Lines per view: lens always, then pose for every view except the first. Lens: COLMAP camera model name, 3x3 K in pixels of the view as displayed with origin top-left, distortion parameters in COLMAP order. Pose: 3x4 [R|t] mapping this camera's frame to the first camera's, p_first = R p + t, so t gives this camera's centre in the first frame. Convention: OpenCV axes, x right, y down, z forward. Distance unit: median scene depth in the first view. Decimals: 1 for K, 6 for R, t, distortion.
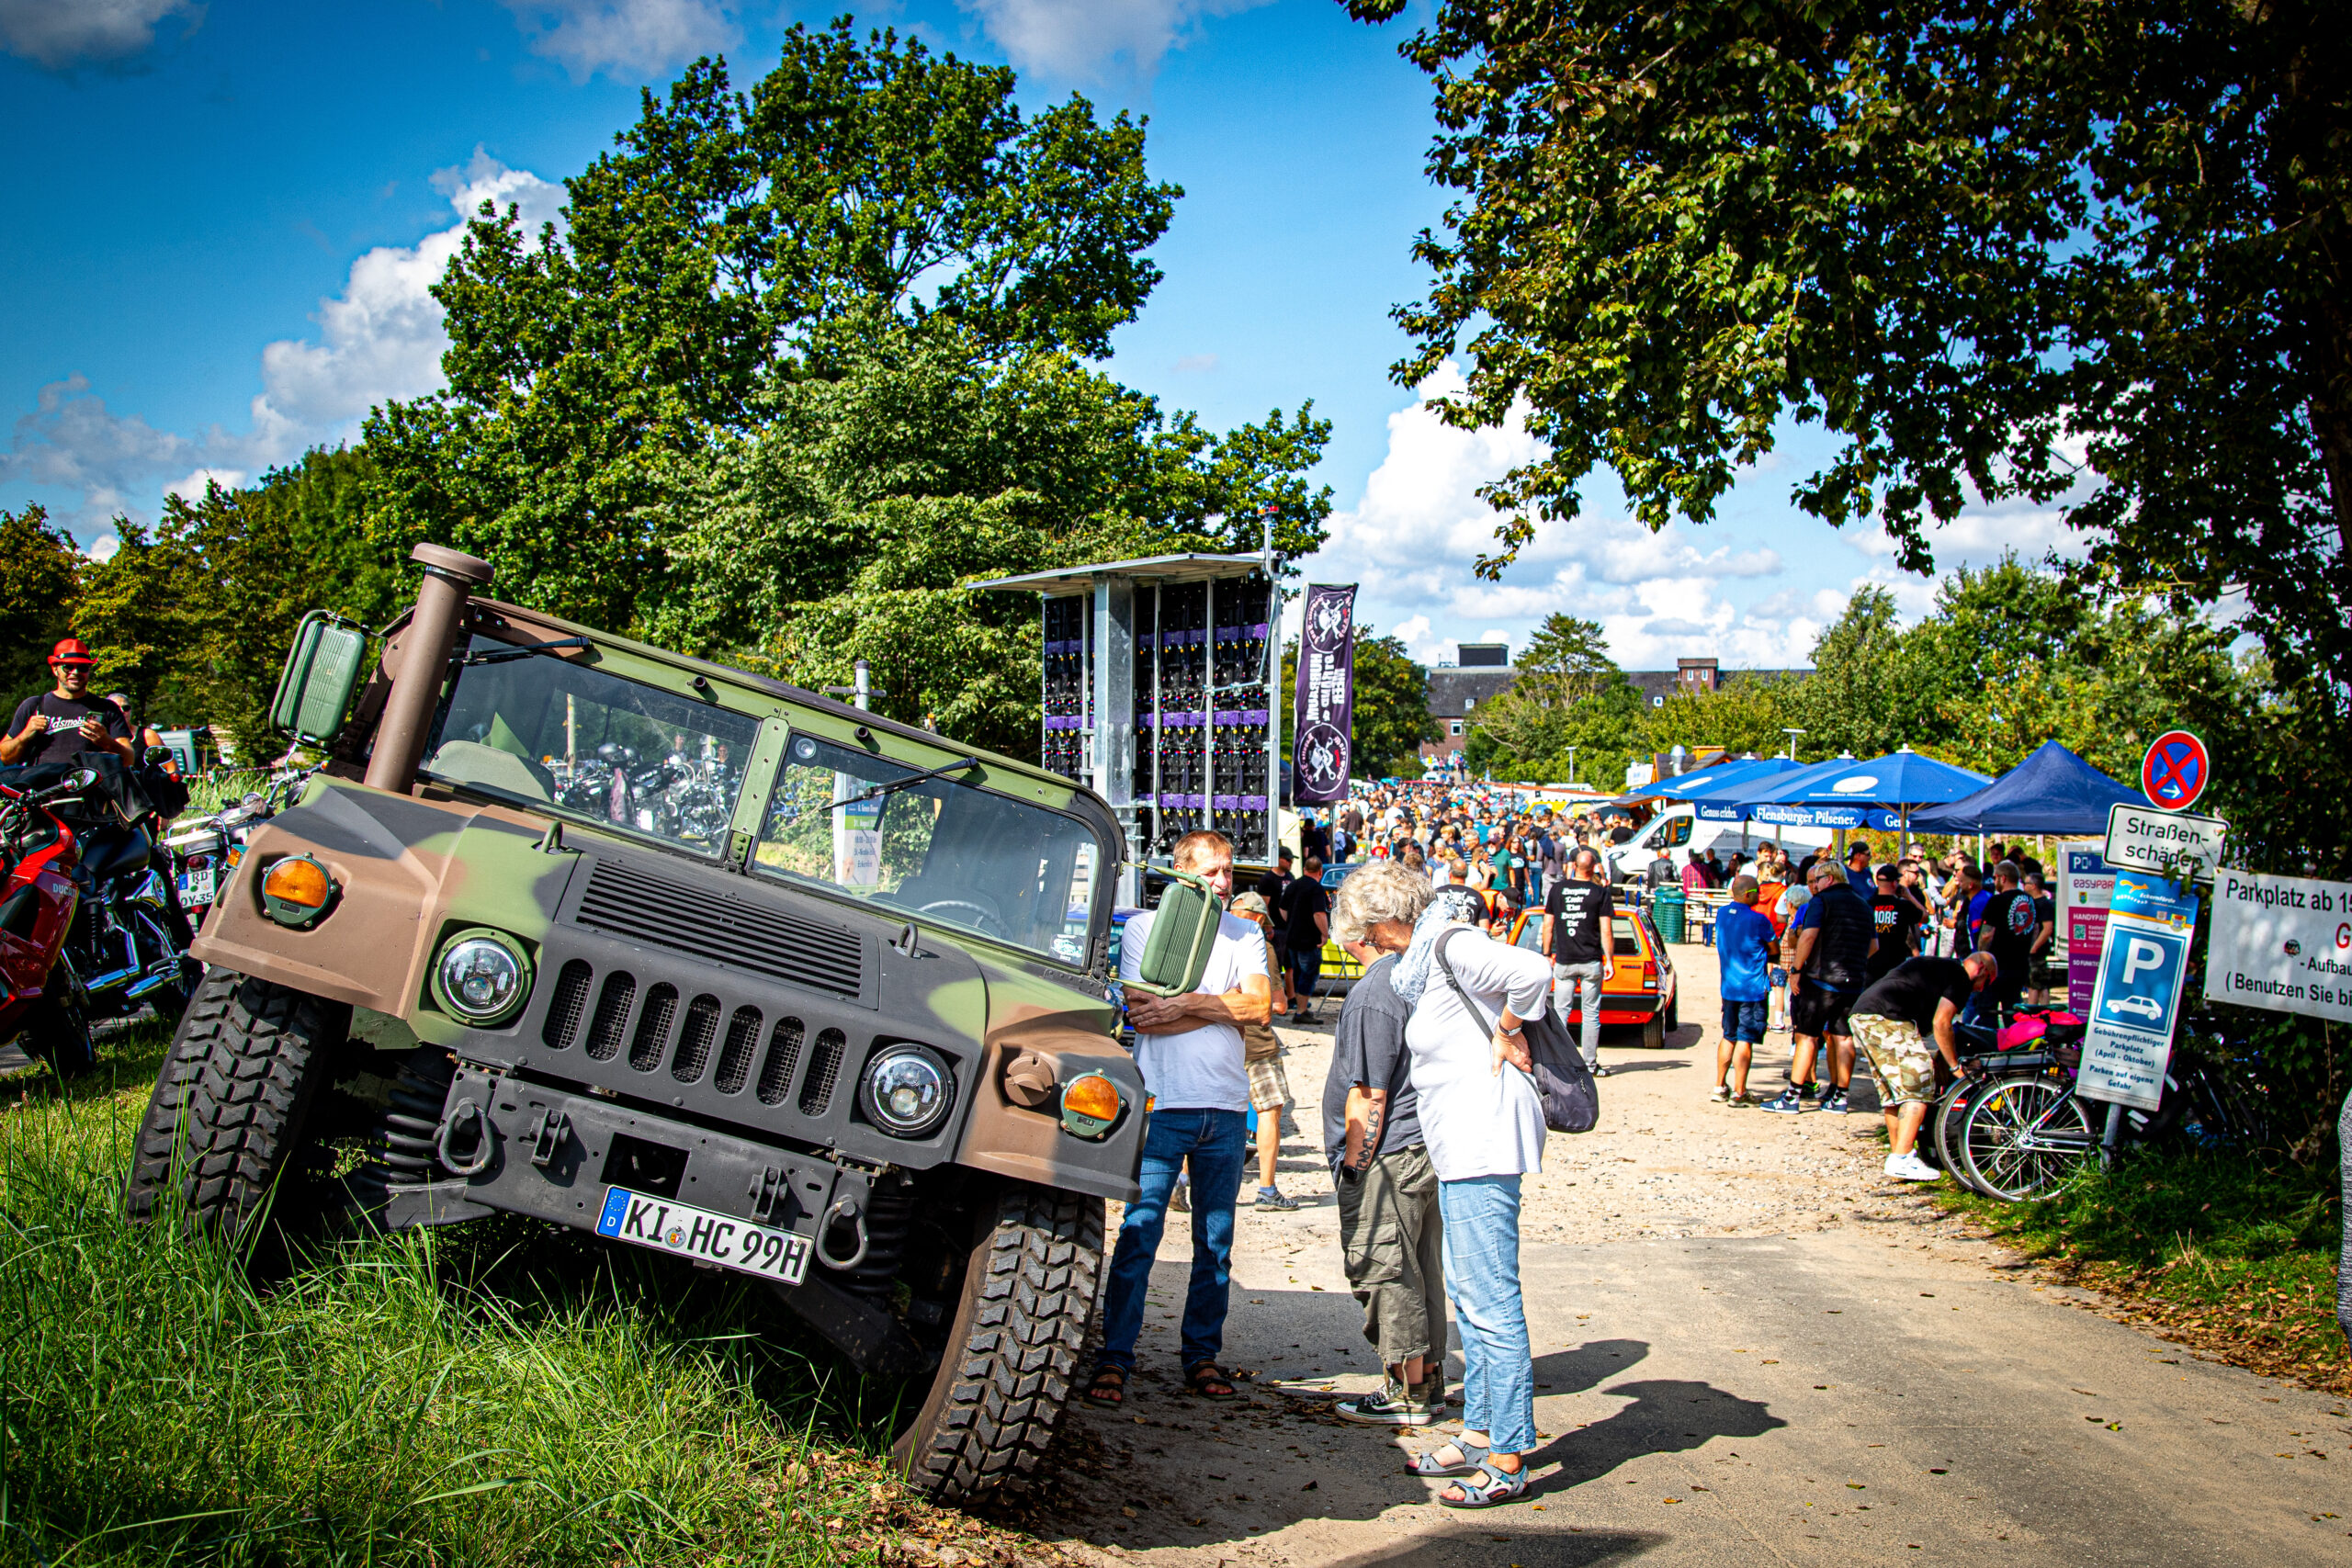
lens RADIAL K [[2401.6, 0, 1178.5], [0, 2401.6, 786.1], [0, 0, 1]] dist [0.019331, 0.000000]
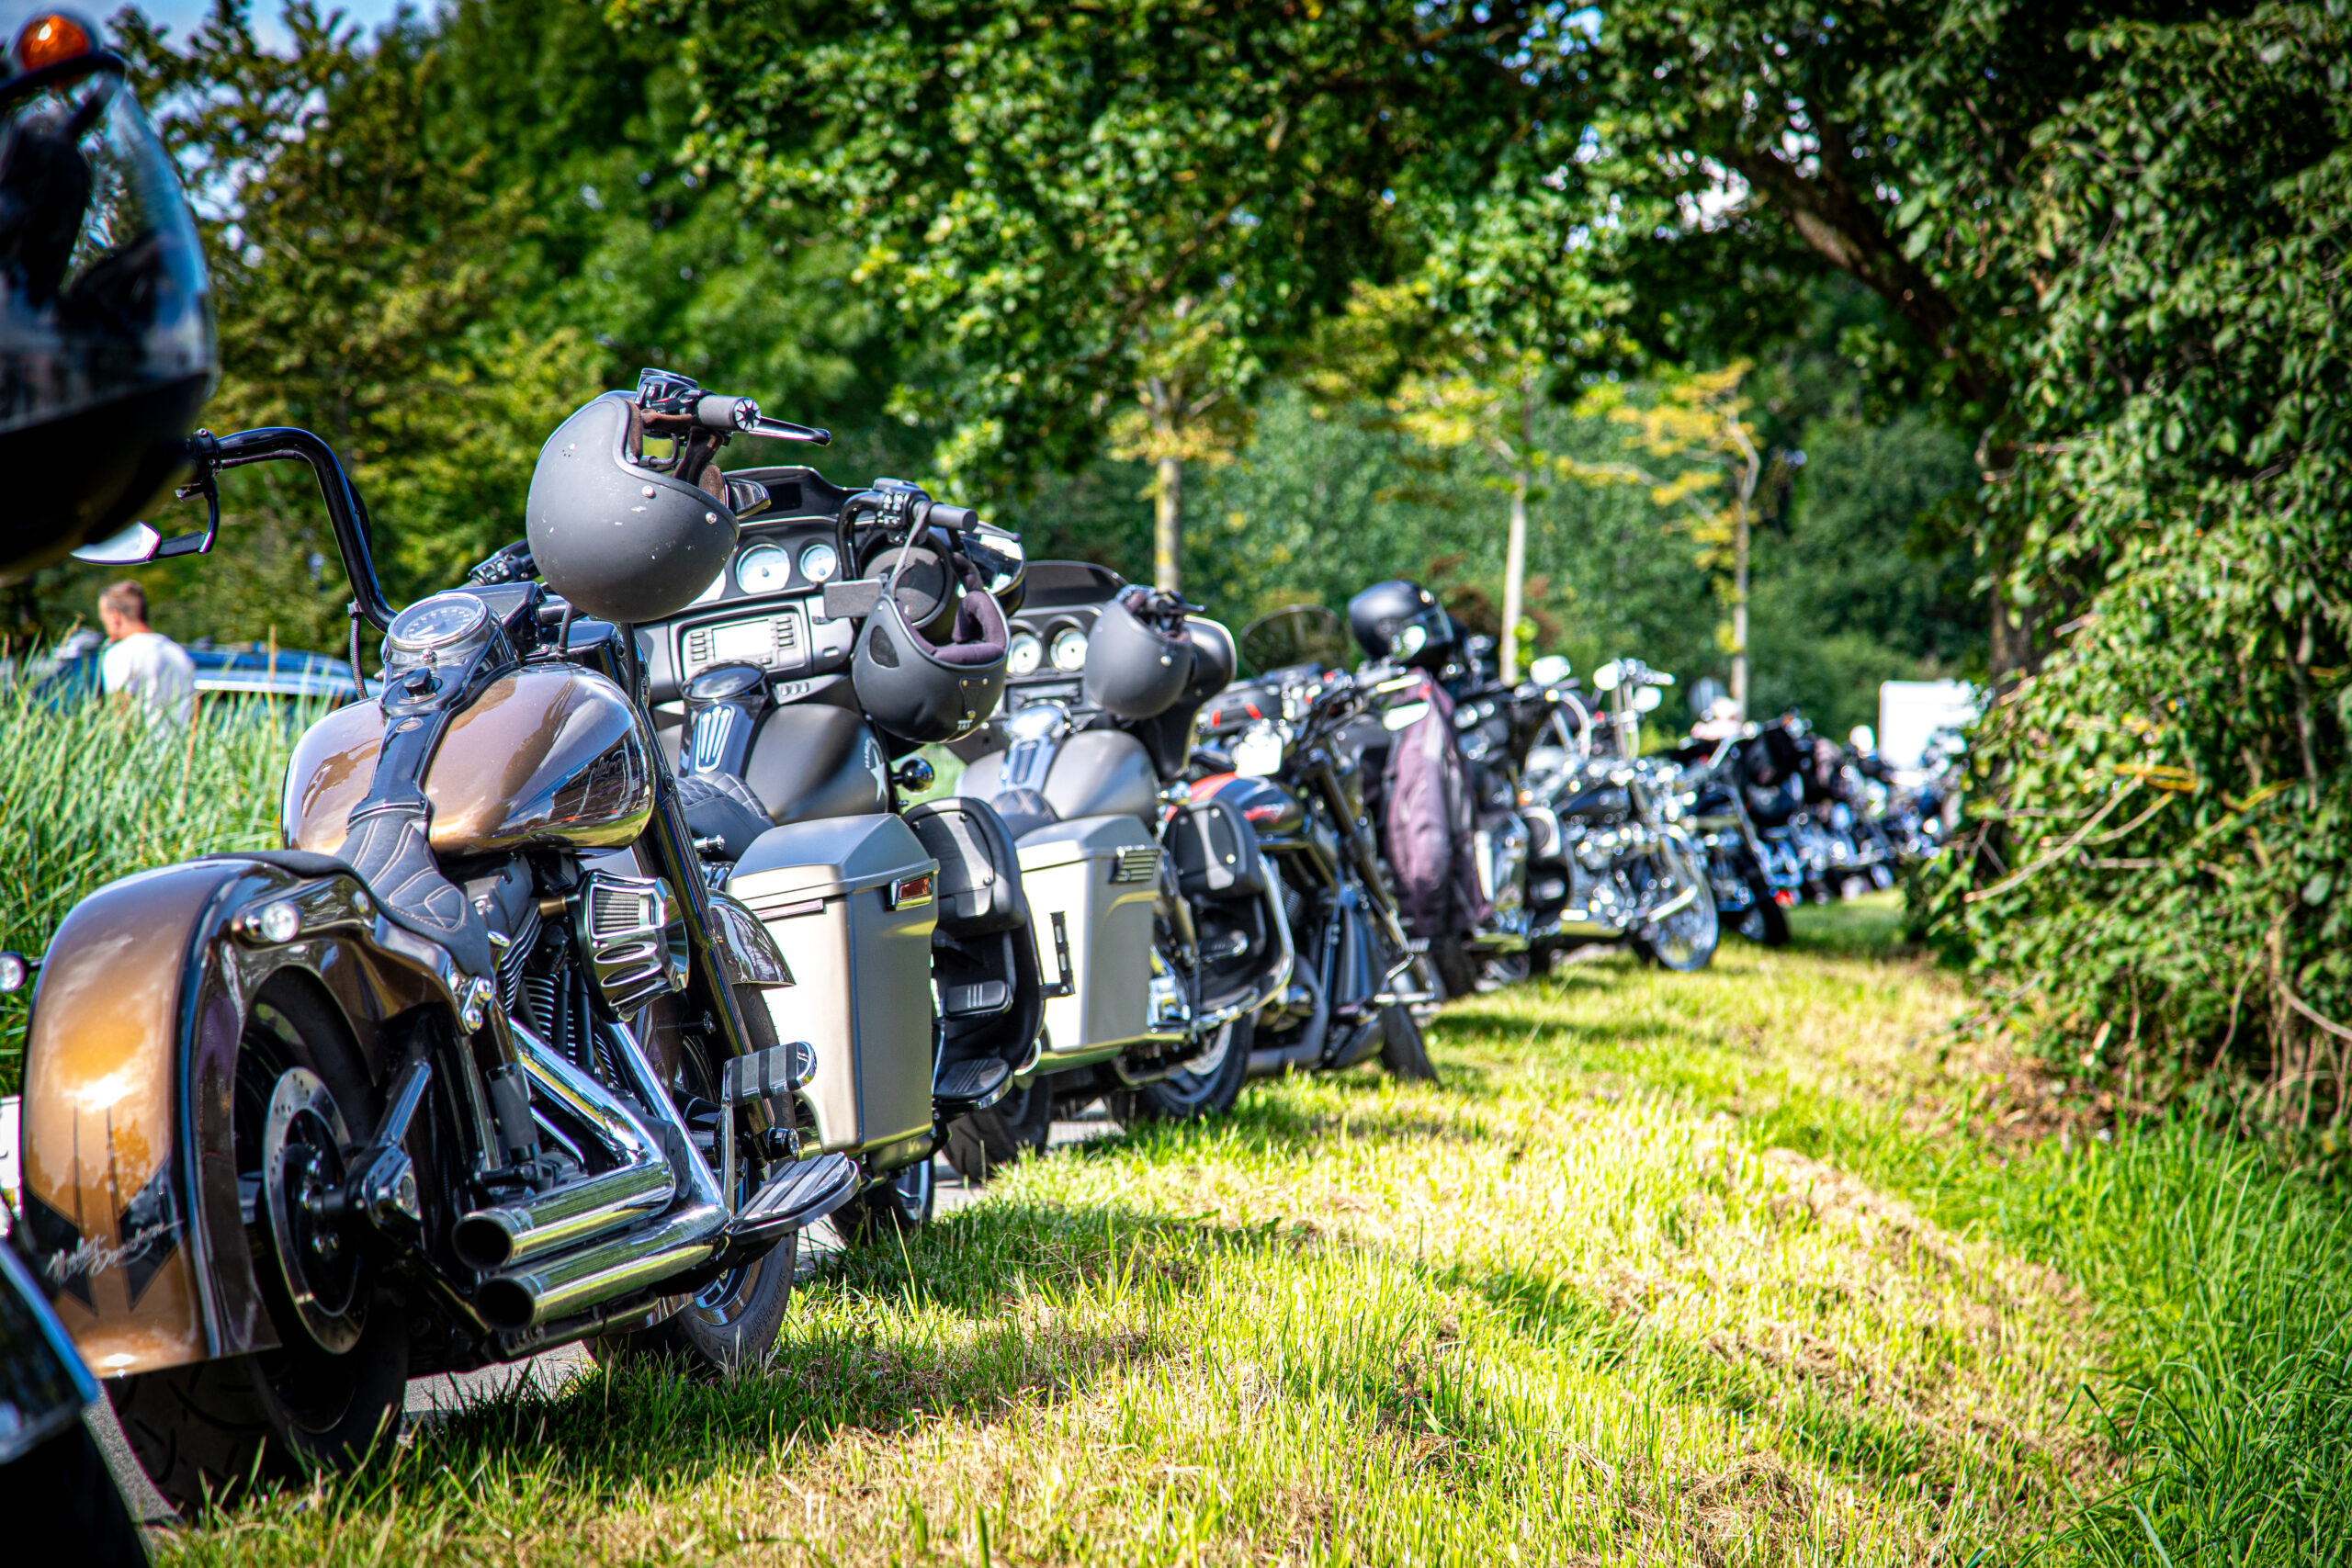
lens RADIAL K [[6695.6, 0, 1175.9], [0, 6695.6, 784.5], [0, 0, 1]] dist [-0.118138, 0.000000]
pose [[0.970906, 0.003453, -0.239437, -0.042366], [-0.004439, 0.999984, -0.003579, 0.005441], [0.239421, 0.004537, 0.970905, 0.132497]]
